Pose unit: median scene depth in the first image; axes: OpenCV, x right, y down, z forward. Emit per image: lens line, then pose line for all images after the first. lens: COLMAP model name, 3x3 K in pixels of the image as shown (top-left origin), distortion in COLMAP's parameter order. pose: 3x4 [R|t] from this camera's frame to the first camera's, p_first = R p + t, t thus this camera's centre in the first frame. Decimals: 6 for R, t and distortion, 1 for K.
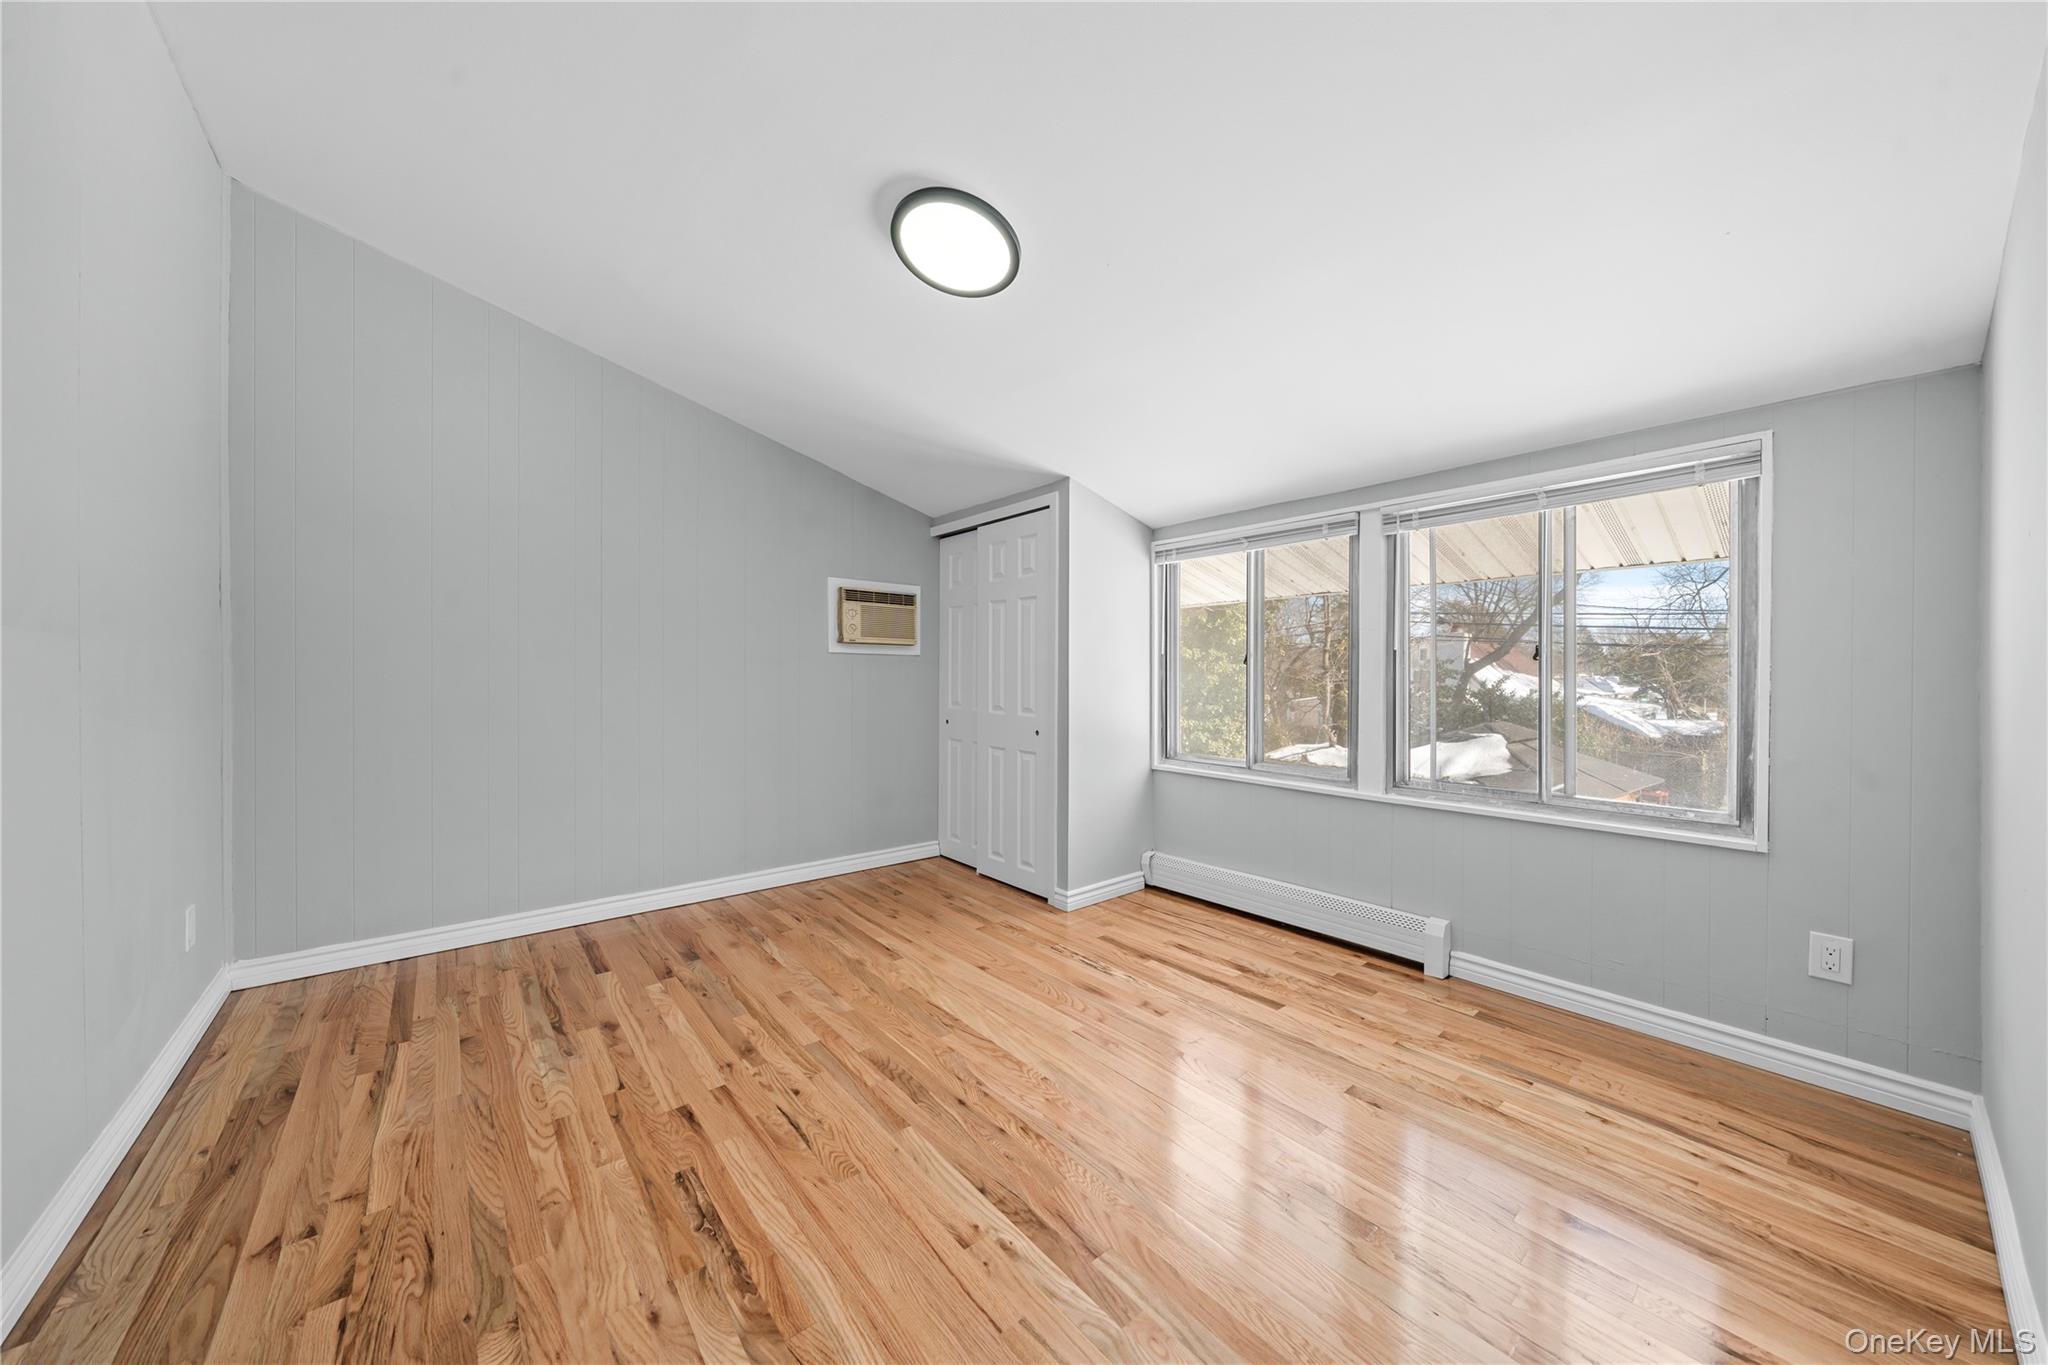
lens RADIAL K [[709.8, 0, 1024.0], [0, 709.8, 682.5], [0, 0, 1]] dist [0.000287, -0.002844]
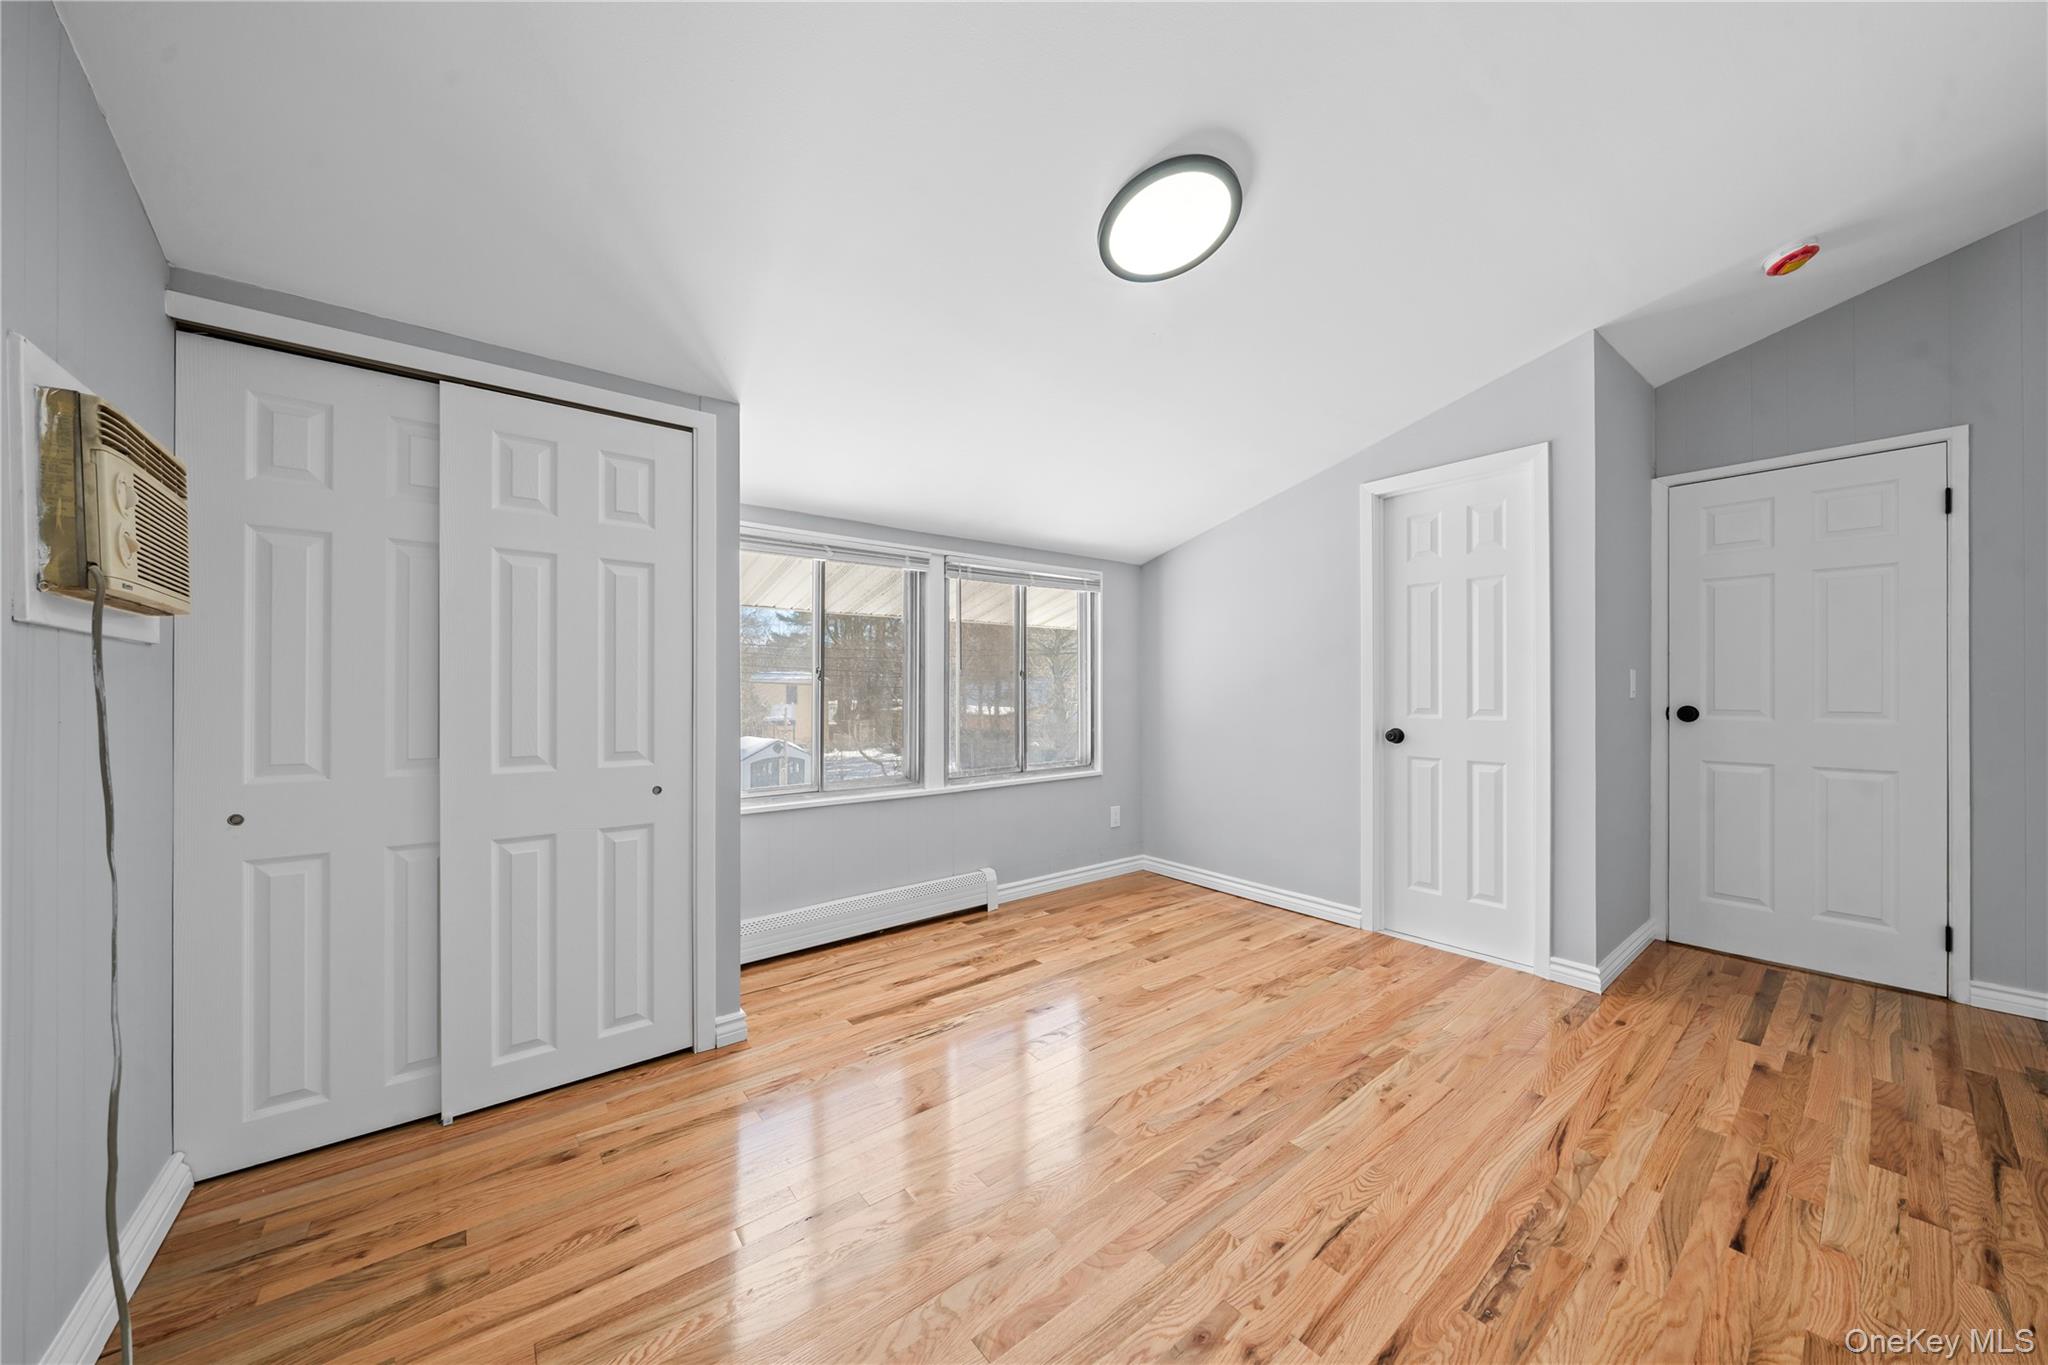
lens RADIAL K [[715.9, 0, 1013.5], [0, 715.9, 693.0], [0, 0, 1]] dist [-0.001328, -0.000033]
pose [[0.011226, -0.011551, 0.999870, -0.900744], [0.012353, 0.999859, 0.011412, -0.023685], [-0.999861, 0.012223, 0.011367, 1.052462]]
